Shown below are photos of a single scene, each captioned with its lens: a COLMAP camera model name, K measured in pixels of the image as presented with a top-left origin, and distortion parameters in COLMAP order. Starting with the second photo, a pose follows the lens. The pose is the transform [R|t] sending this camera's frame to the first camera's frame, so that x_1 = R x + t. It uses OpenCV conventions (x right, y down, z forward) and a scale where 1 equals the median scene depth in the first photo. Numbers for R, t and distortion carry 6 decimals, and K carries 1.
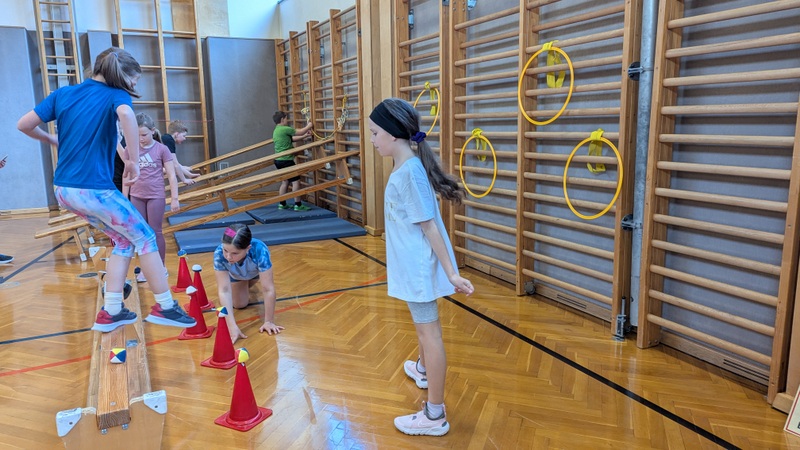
lens RADIAL K [[558.1, 0, 400.1], [0, 558.1, 225.8], [0, 0, 1]] dist [0.009828, -0.015250]
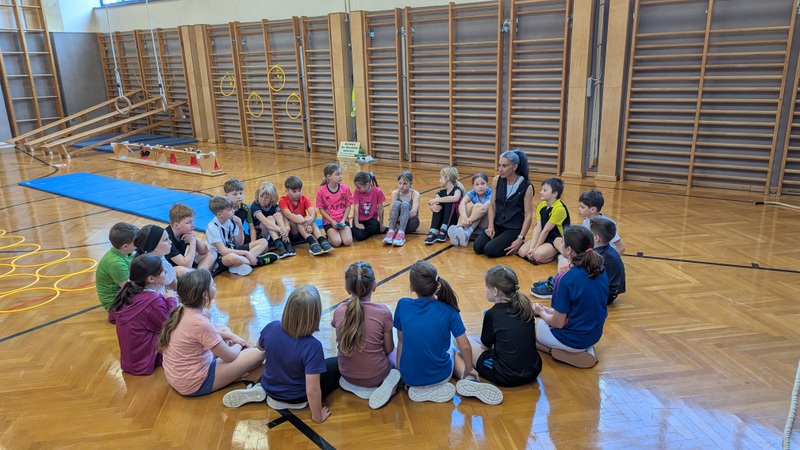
lens RADIAL K [[558.1, 0, 402.7], [0, 558.1, 226.8], [0, 0, 1]] dist [0.009828, -0.015250]
pose [[0.884988, -0.135468, 0.445471, -0.579541], [0.094645, 0.989104, 0.112762, 0.267827], [-0.455893, -0.057632, 0.888167, -2.001123]]
